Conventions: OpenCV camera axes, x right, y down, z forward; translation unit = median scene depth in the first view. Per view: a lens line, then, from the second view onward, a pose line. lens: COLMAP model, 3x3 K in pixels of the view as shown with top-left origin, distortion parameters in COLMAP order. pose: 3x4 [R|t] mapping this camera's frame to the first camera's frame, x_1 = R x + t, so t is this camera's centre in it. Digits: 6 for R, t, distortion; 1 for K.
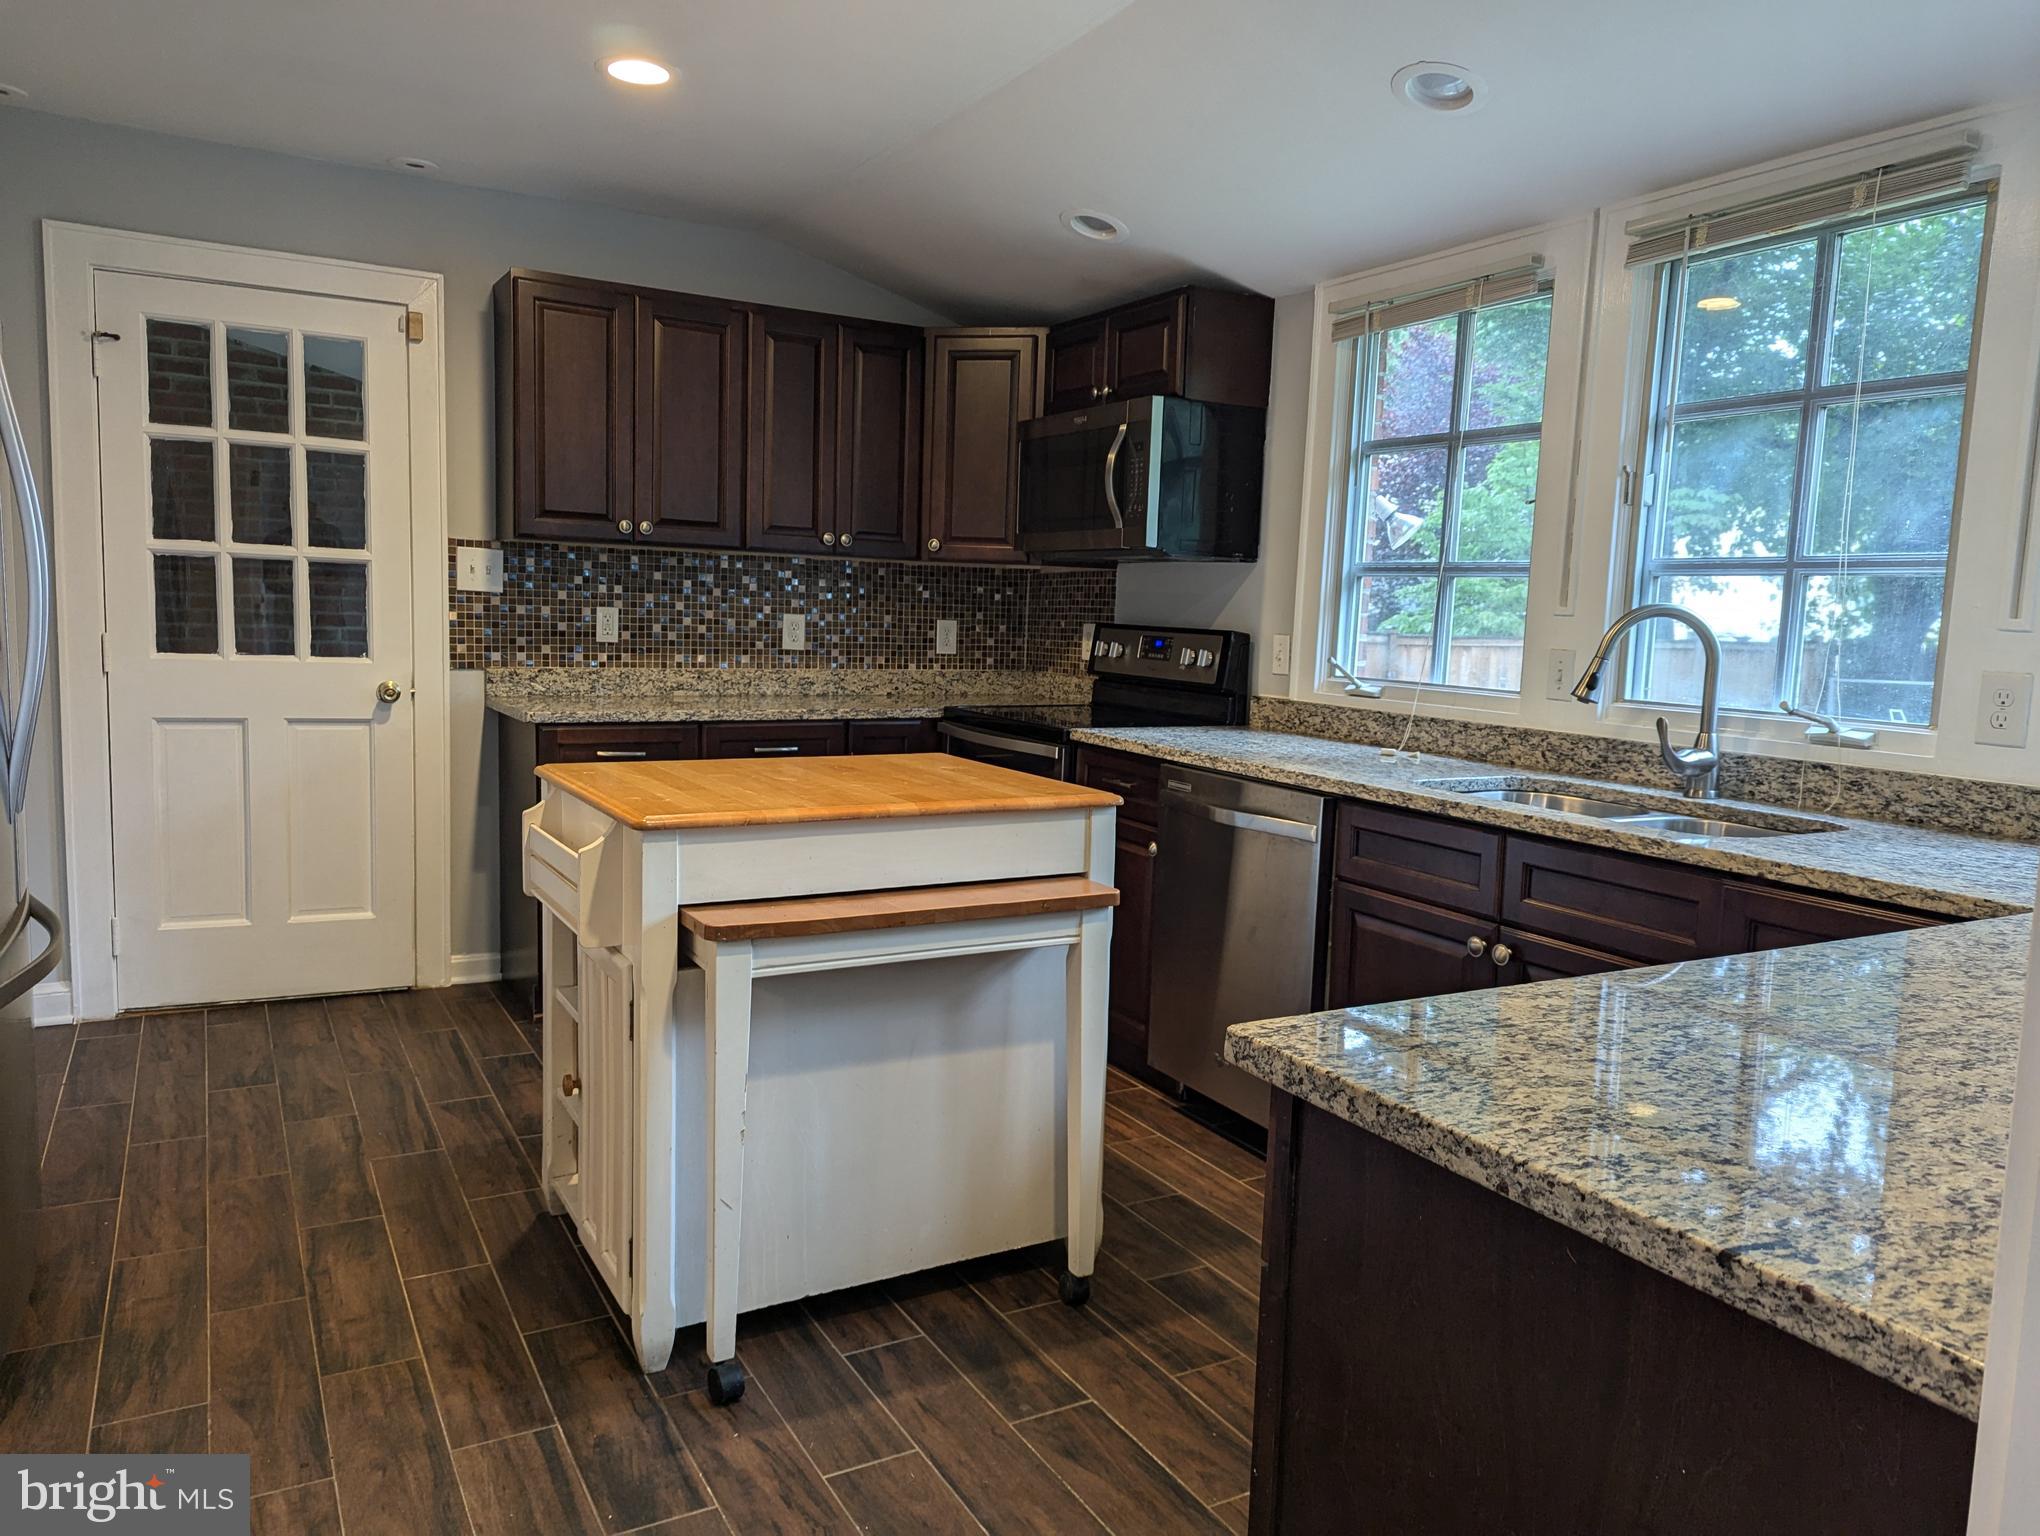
lens RADIAL K [[1428.9, 0, 1032.4], [0, 1428.9, 776.2], [0, 0, 1]] dist [0.073731, -0.068375]
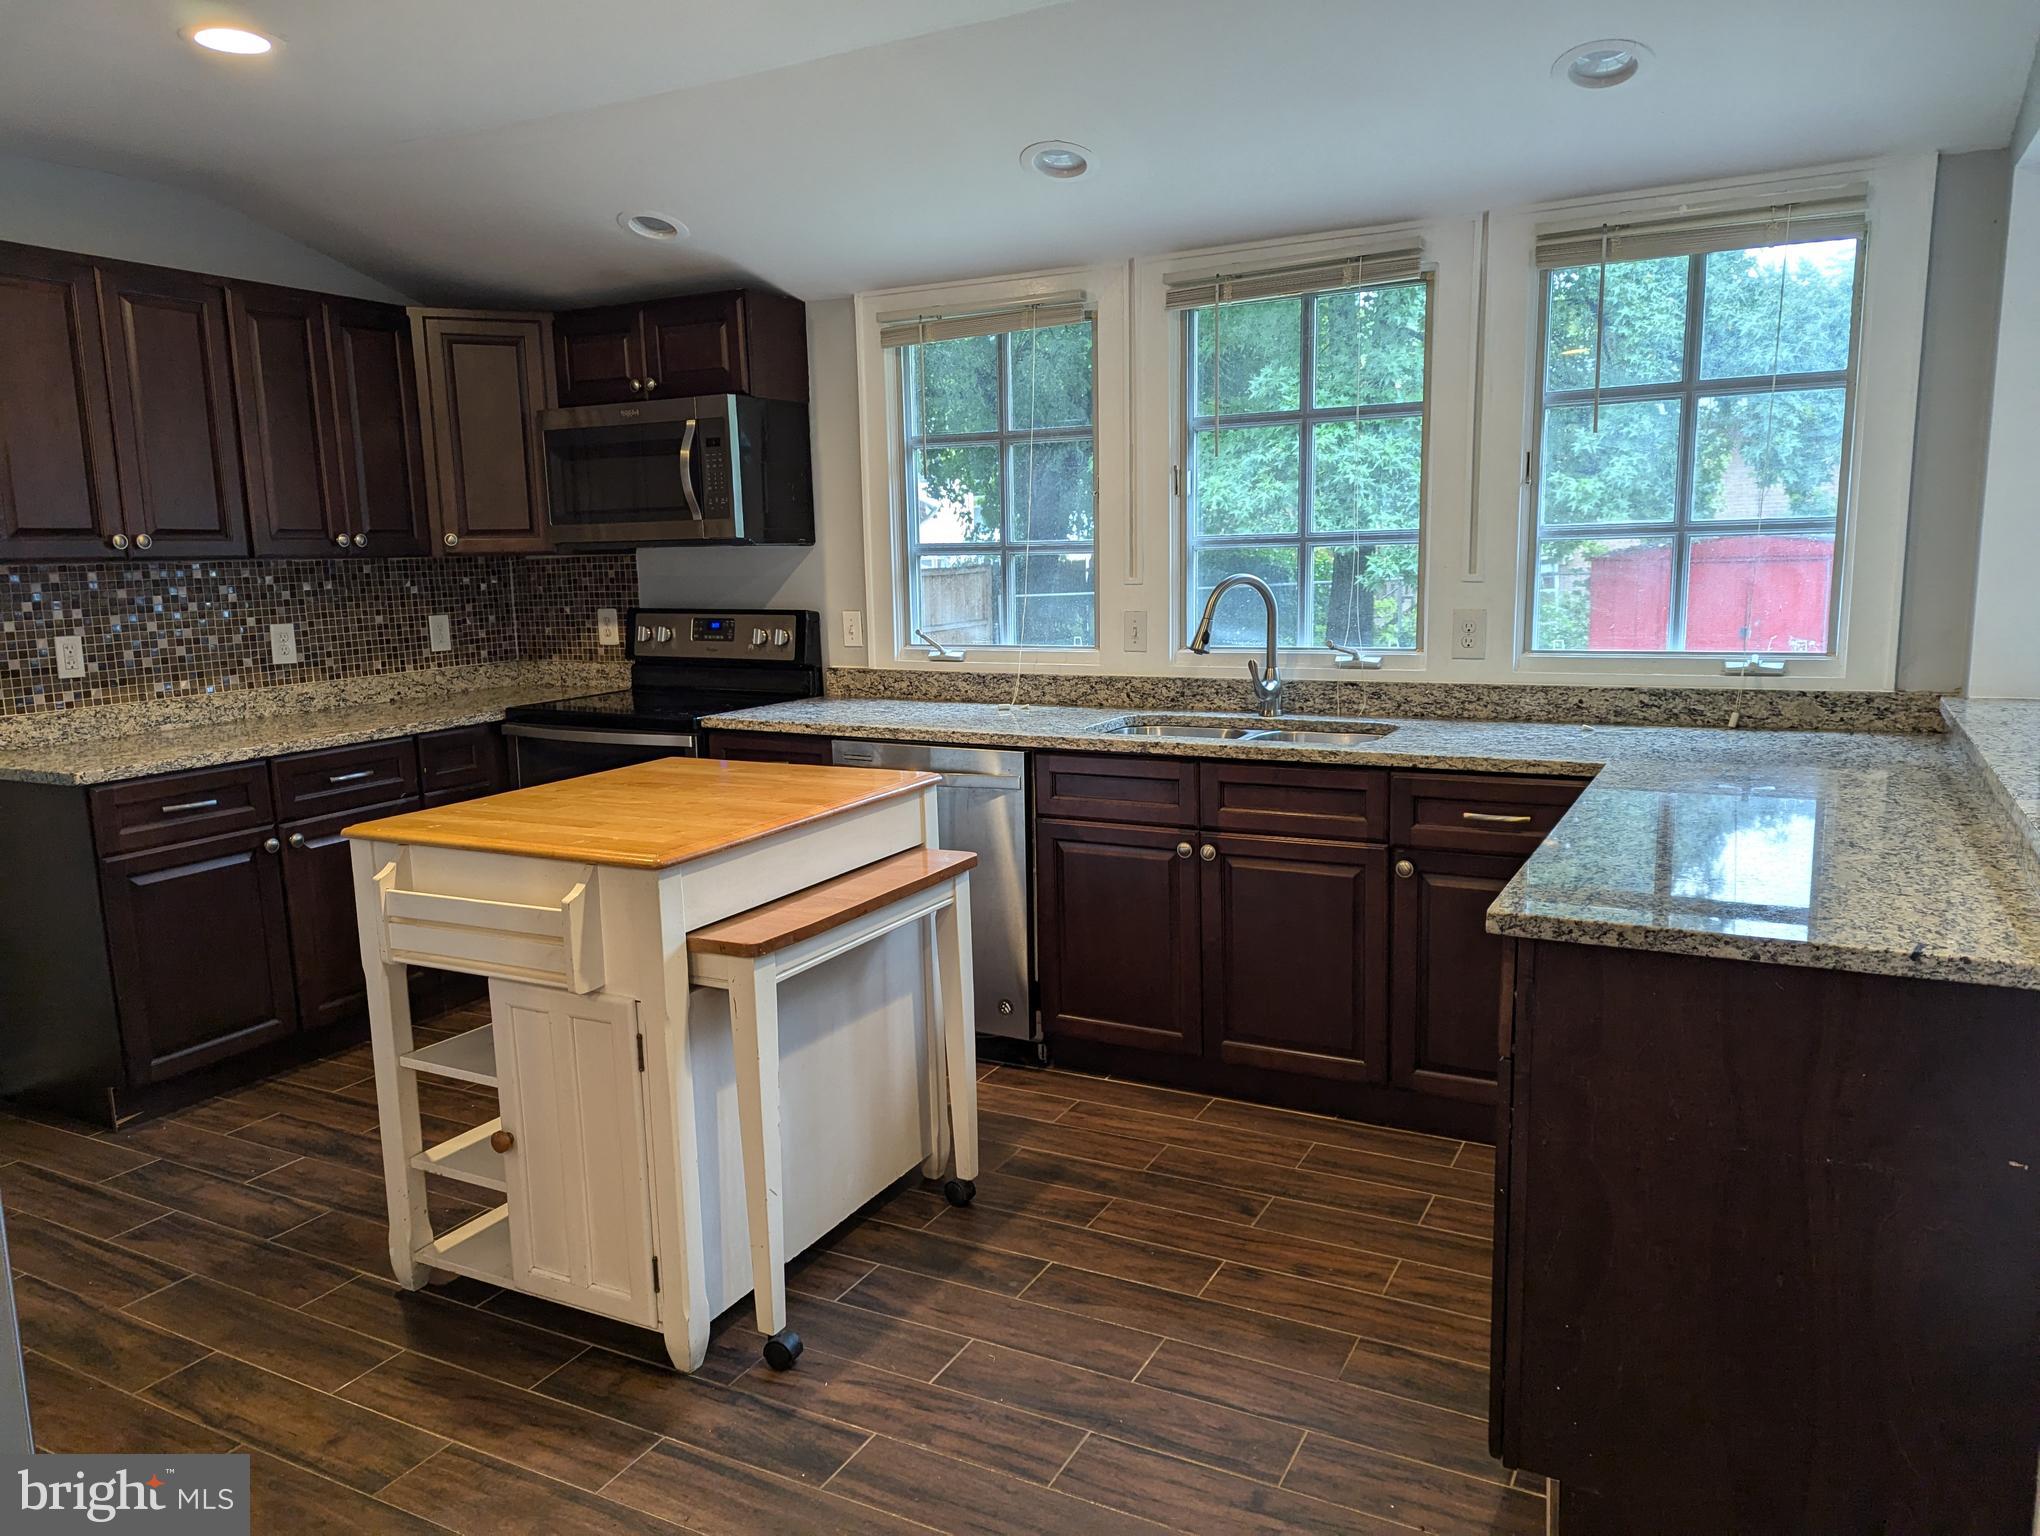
lens RADIAL K [[1428.9, 0, 1006.9], [0, 1428.9, 786.6], [0, 0, 1]] dist [0.073731, -0.068375]
pose [[0.846060, -0.142782, 0.513611, -0.337245], [0.116257, 0.989693, 0.083622, -0.045691], [-0.520256, -0.011038, 0.853939, -0.013393]]
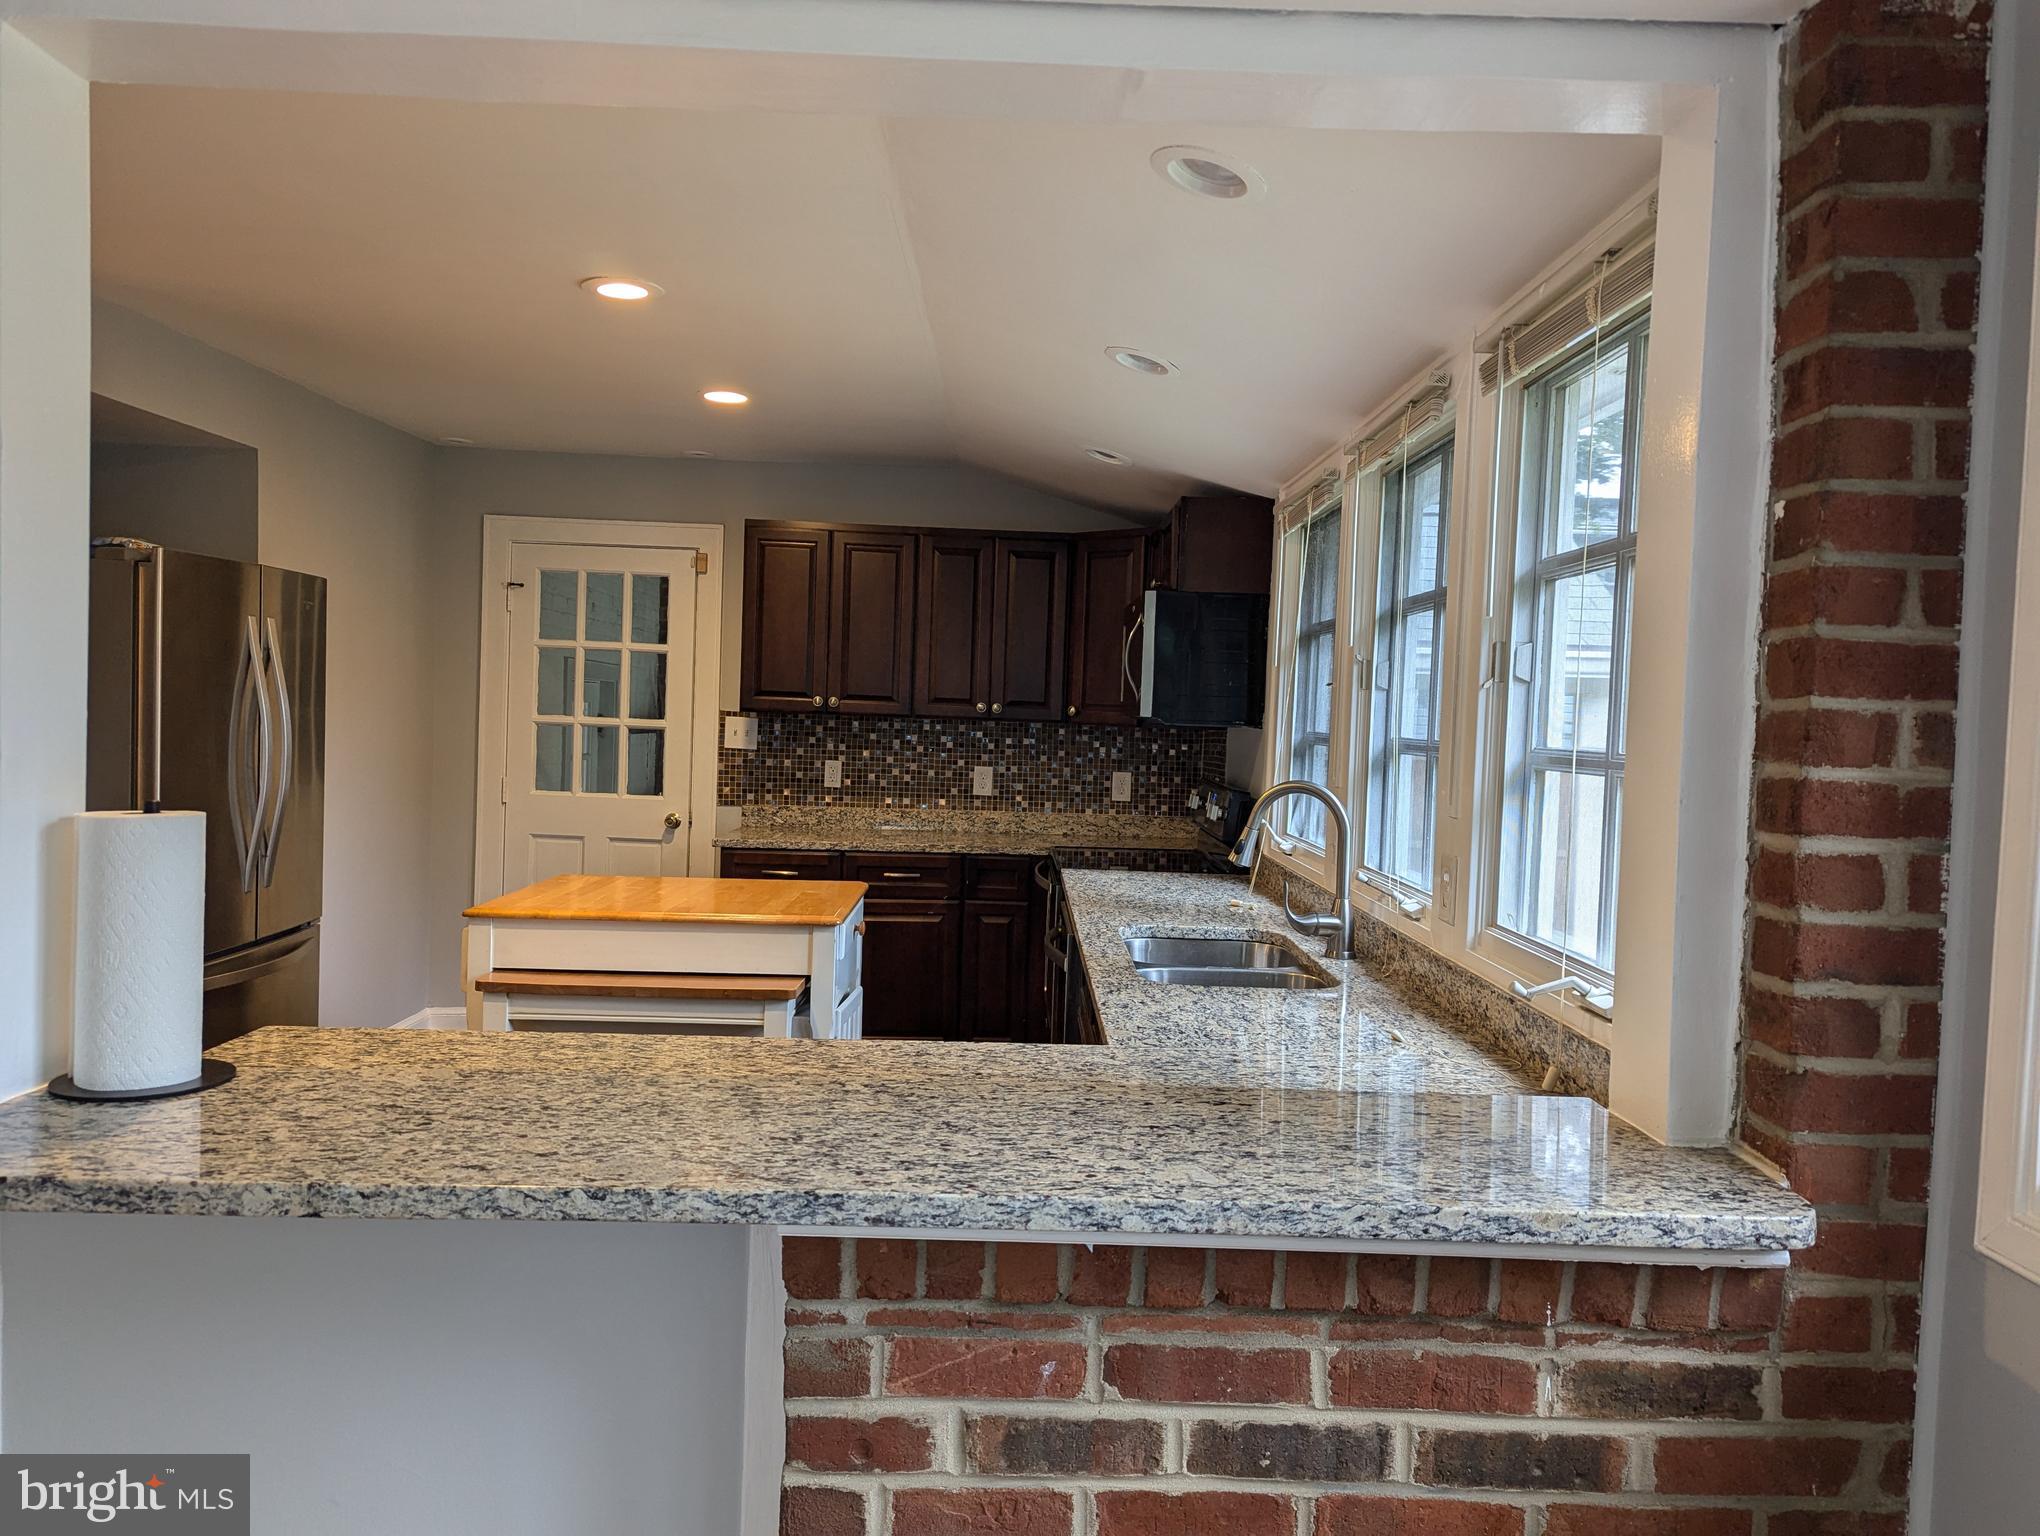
lens RADIAL K [[1428.9, 0, 1047.6], [0, 1428.9, 771.8], [0, 0, 1]] dist [0.073731, -0.068375]
pose [[0.881210, 0.016111, -0.472450, 0.588256], [-0.061016, 0.994935, -0.079880, -0.018730], [0.468771, 0.099218, 0.877730, -0.055554]]
